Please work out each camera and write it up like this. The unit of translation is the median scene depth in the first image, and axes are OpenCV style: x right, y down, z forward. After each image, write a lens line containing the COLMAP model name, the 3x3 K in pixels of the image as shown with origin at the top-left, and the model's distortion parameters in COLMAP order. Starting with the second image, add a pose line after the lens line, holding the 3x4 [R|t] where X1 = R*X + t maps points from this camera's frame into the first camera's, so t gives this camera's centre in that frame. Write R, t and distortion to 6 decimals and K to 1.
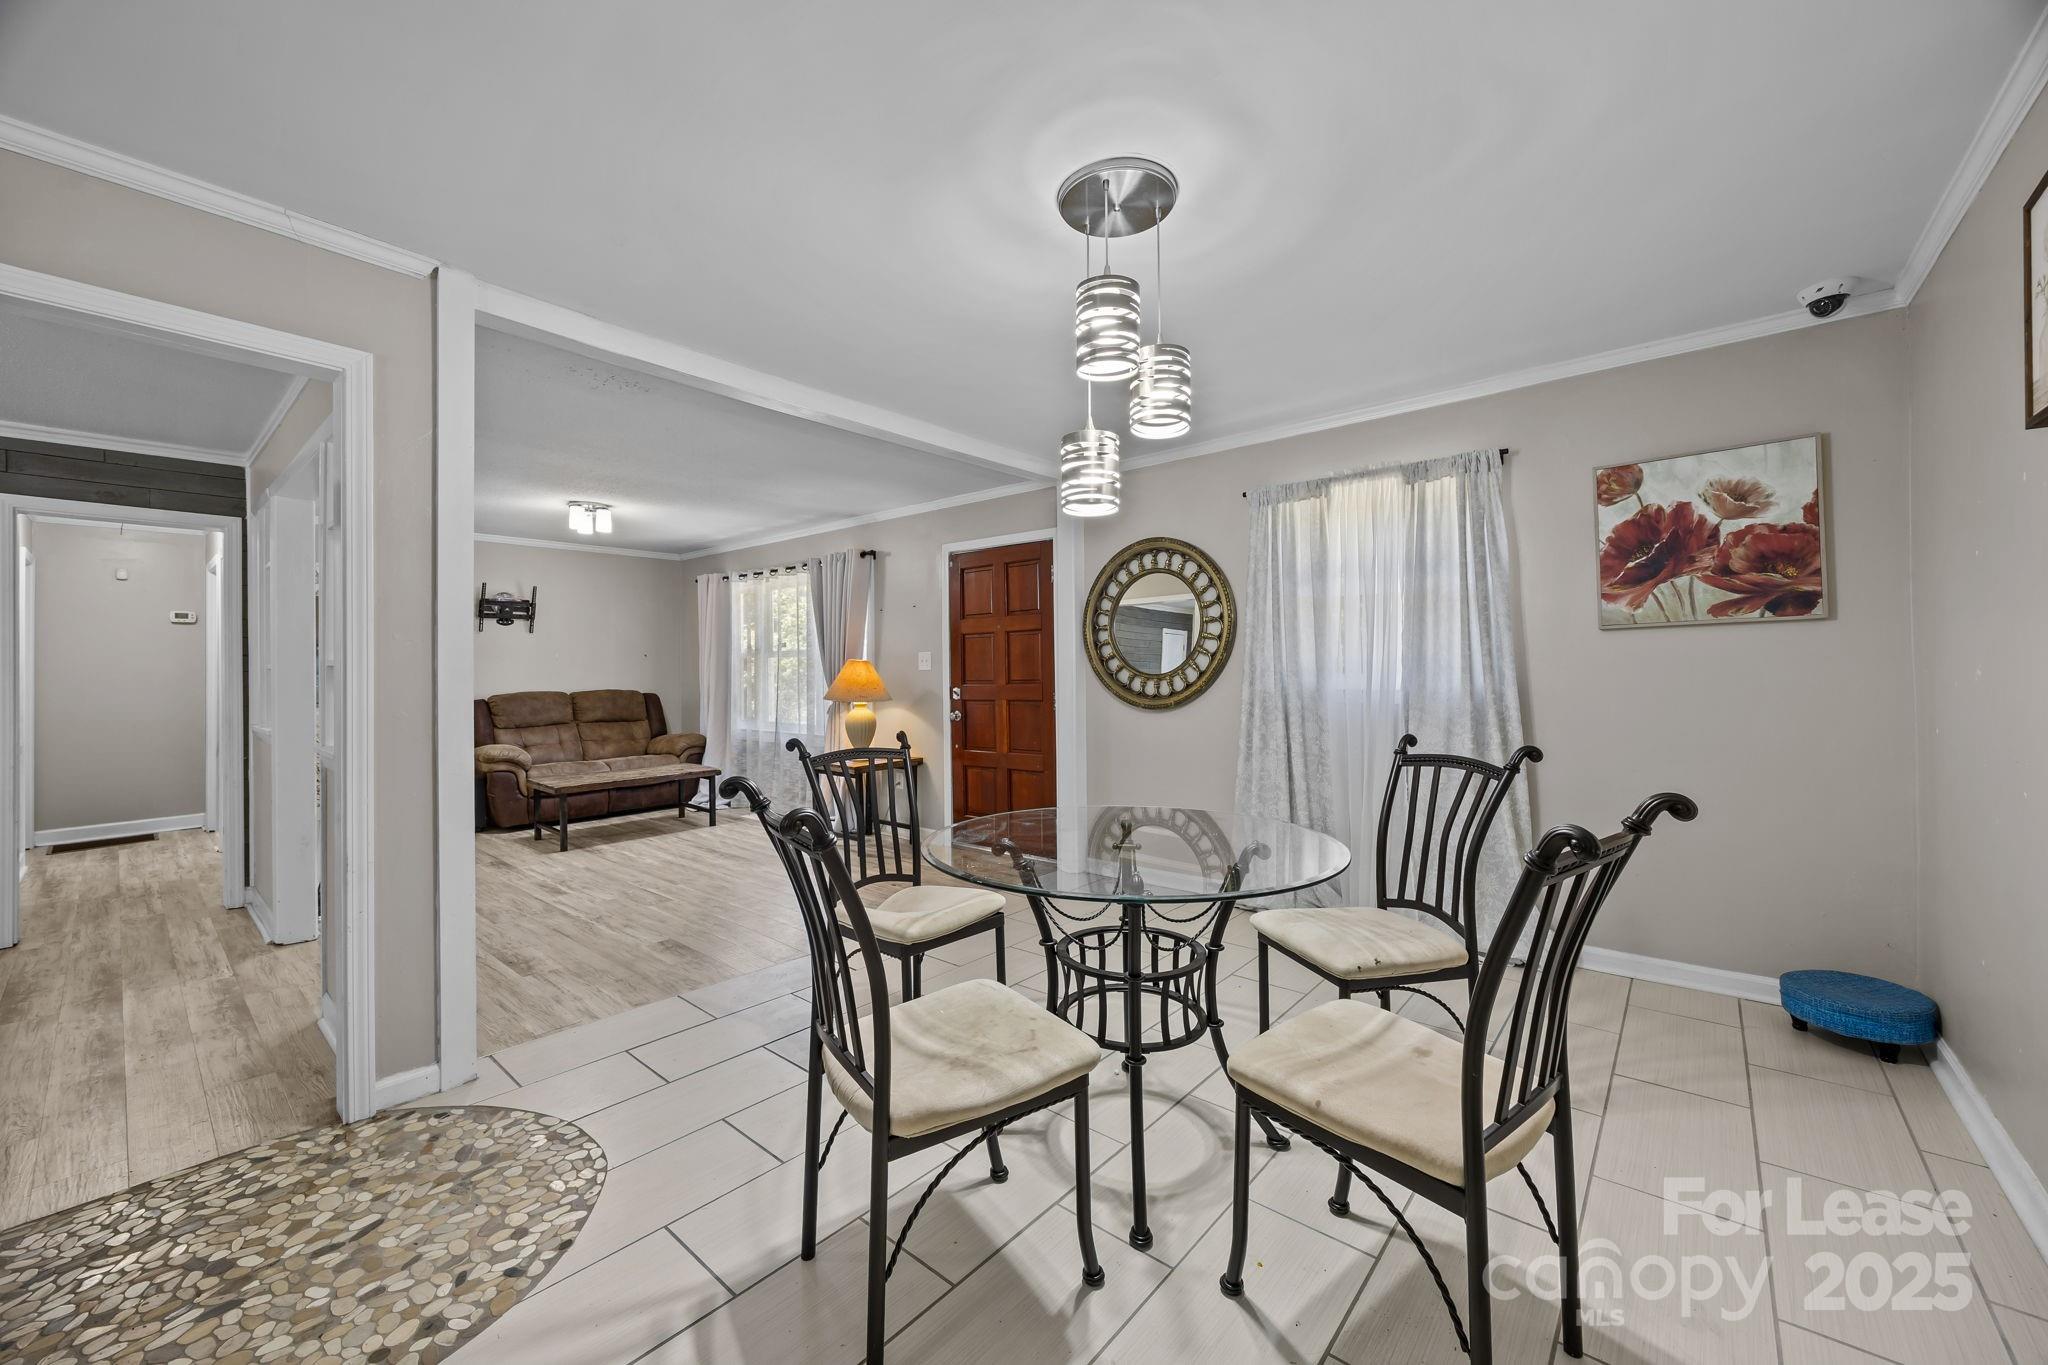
lens RADIAL K [[781.1, 0, 1015.9], [0, 781.1, 675.9], [0, 0, 1]] dist [-0.000756, -0.000482]
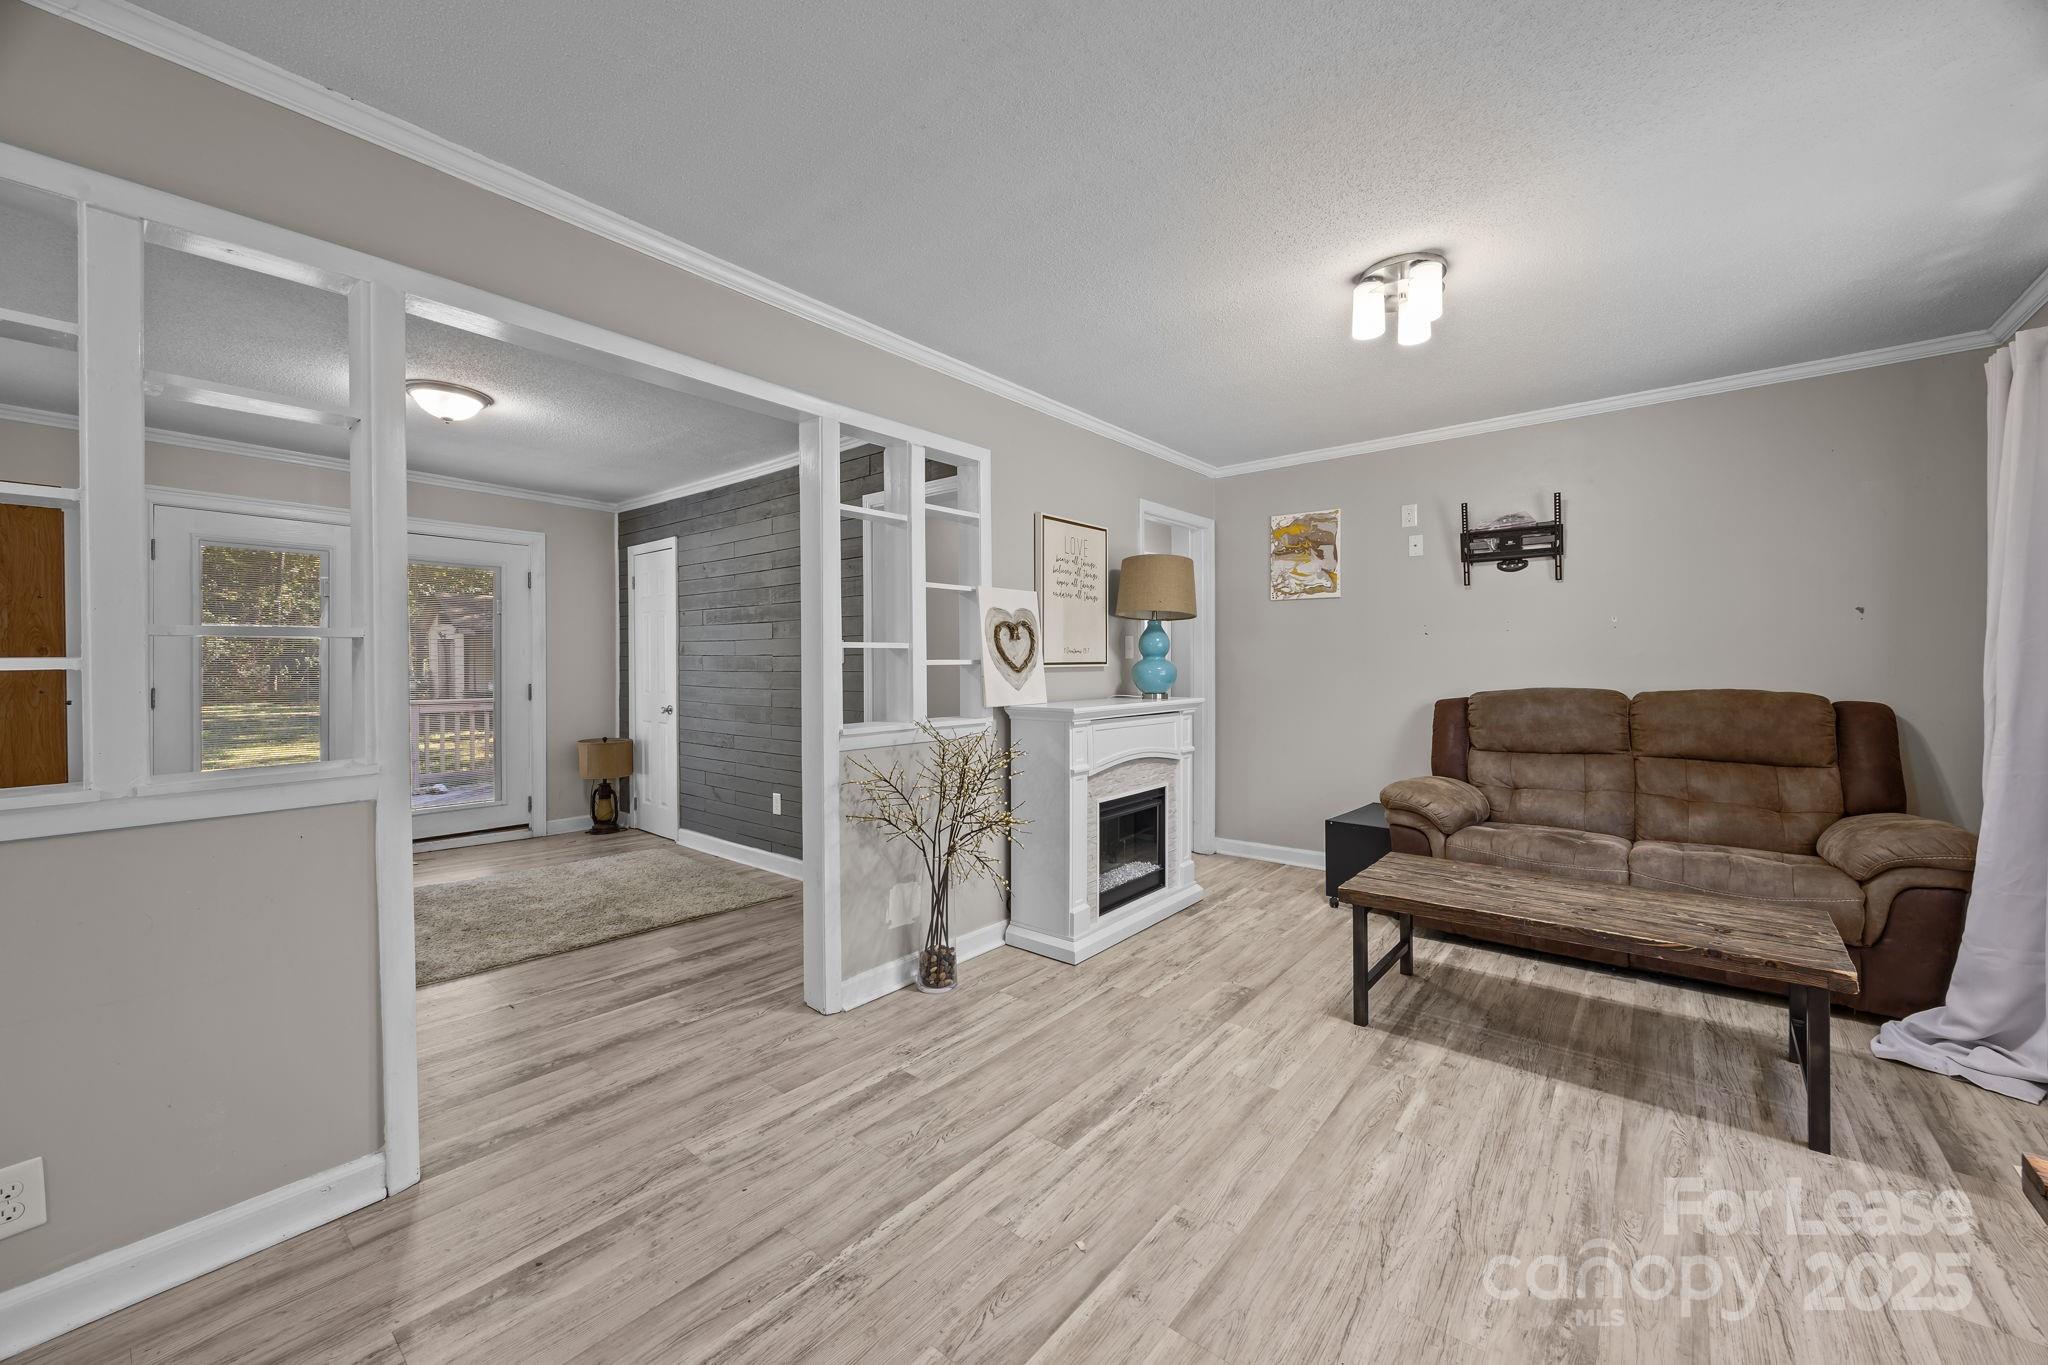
lens RADIAL K [[781.1, 0, 1029.3], [0, 781.1, 677.6], [0, 0, 1]] dist [-0.000756, -0.000482]
pose [[0.031485, 0.024708, -0.999199, -0.088874], [-0.004079, 0.999689, 0.024592, 0.000959], [0.999496, 0.003301, 0.031576, 0.639096]]
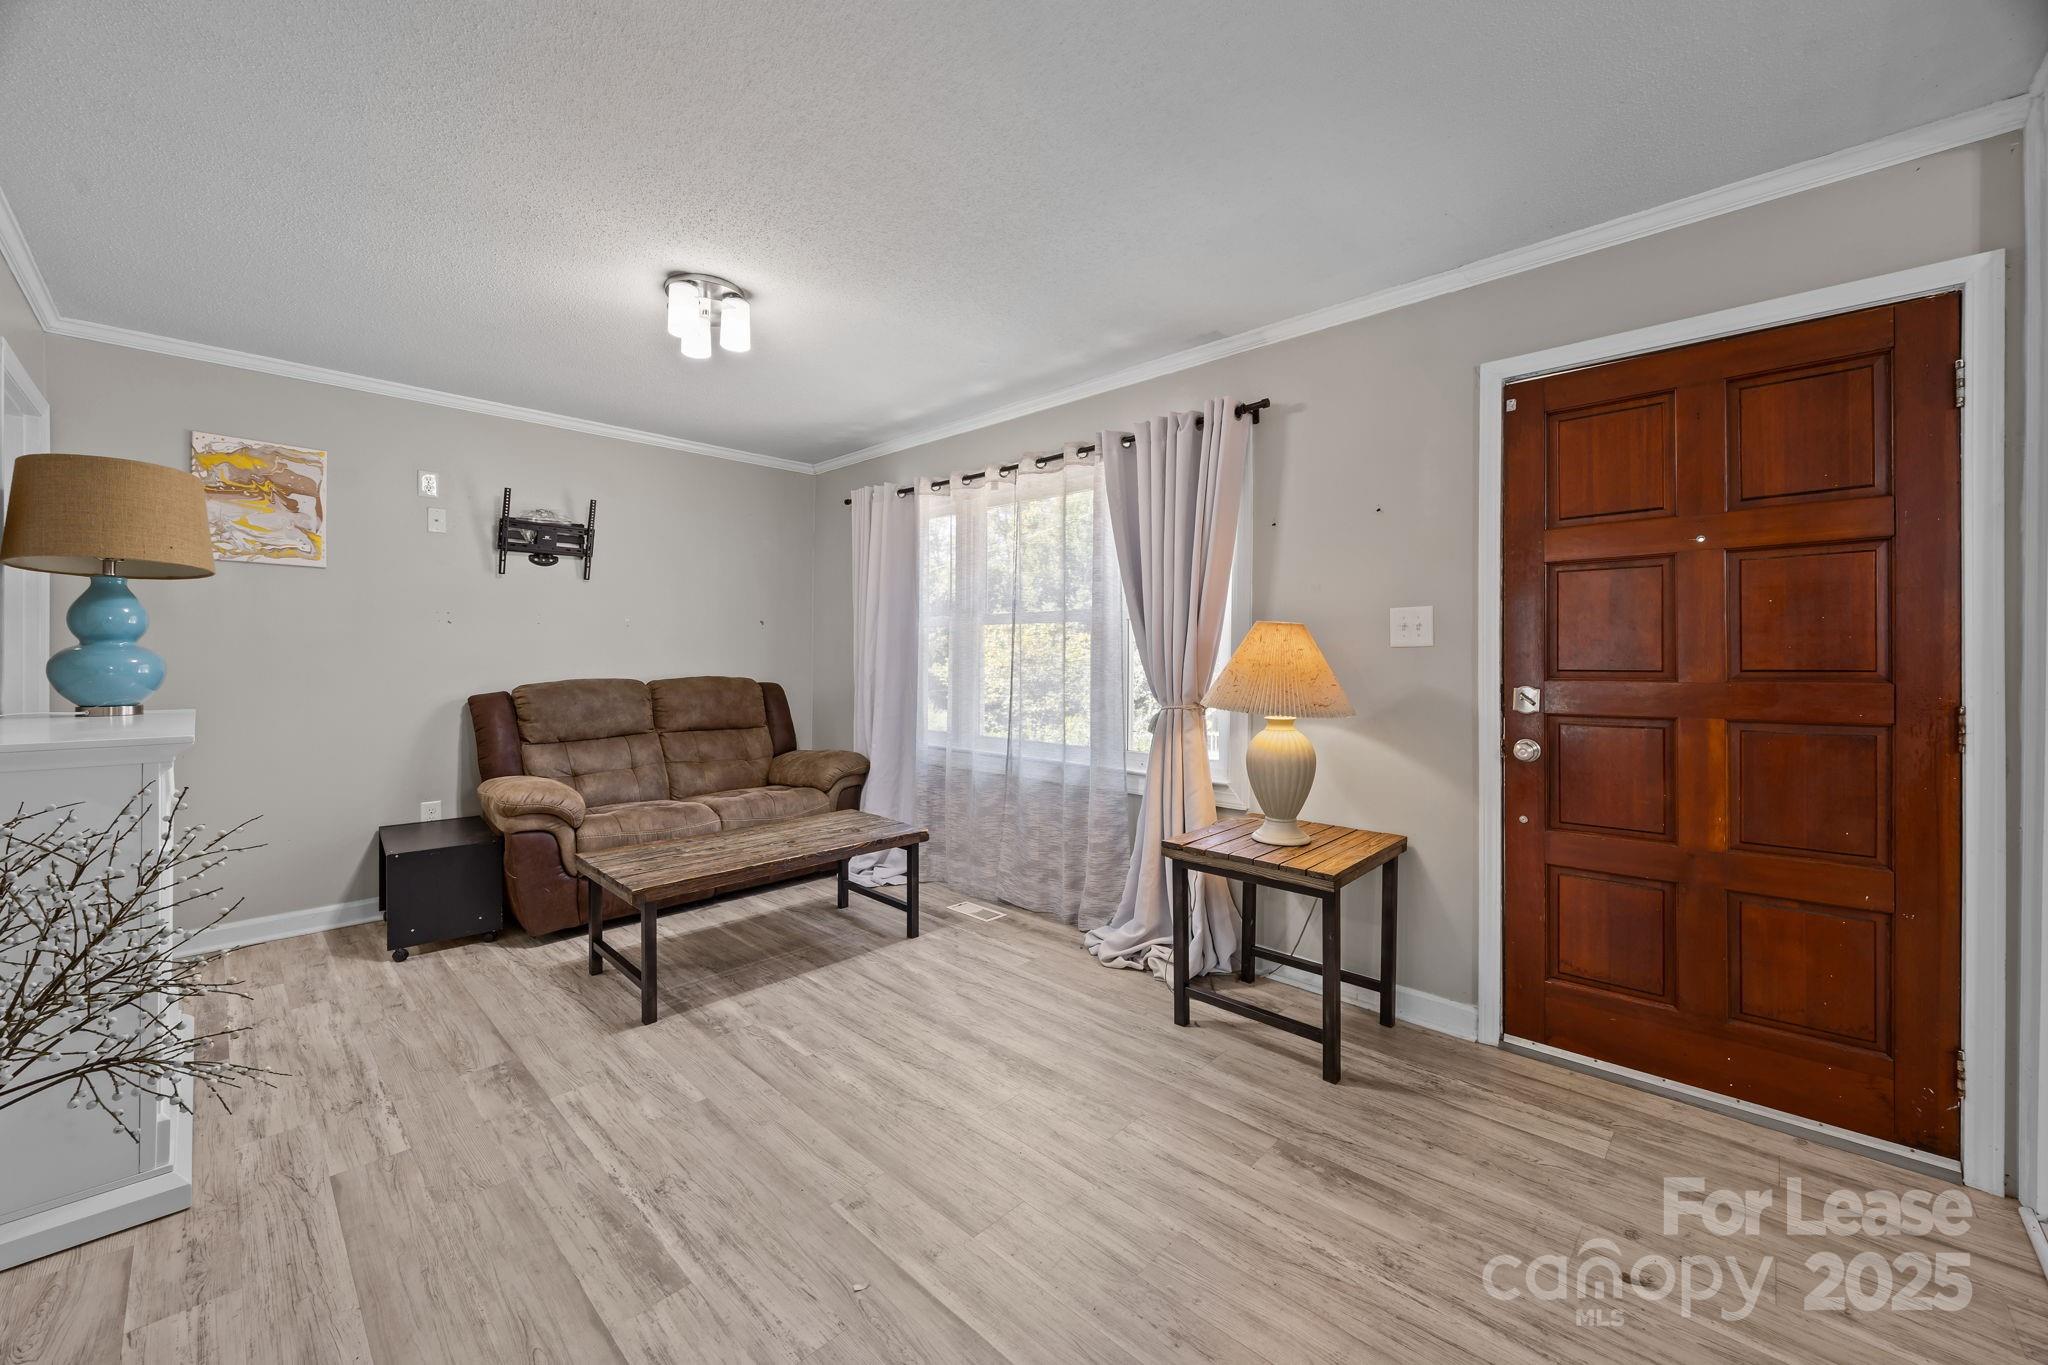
lens RADIAL K [[781.1, 0, 1016.3], [0, 781.1, 668.4], [0, 0, 1]] dist [-0.000756, -0.000482]
pose [[0.998520, 0.012135, -0.053009, -0.273424], [-0.011772, 0.999905, 0.007149, 0.004204], [0.053091, -0.006515, 0.998568, 0.442253]]
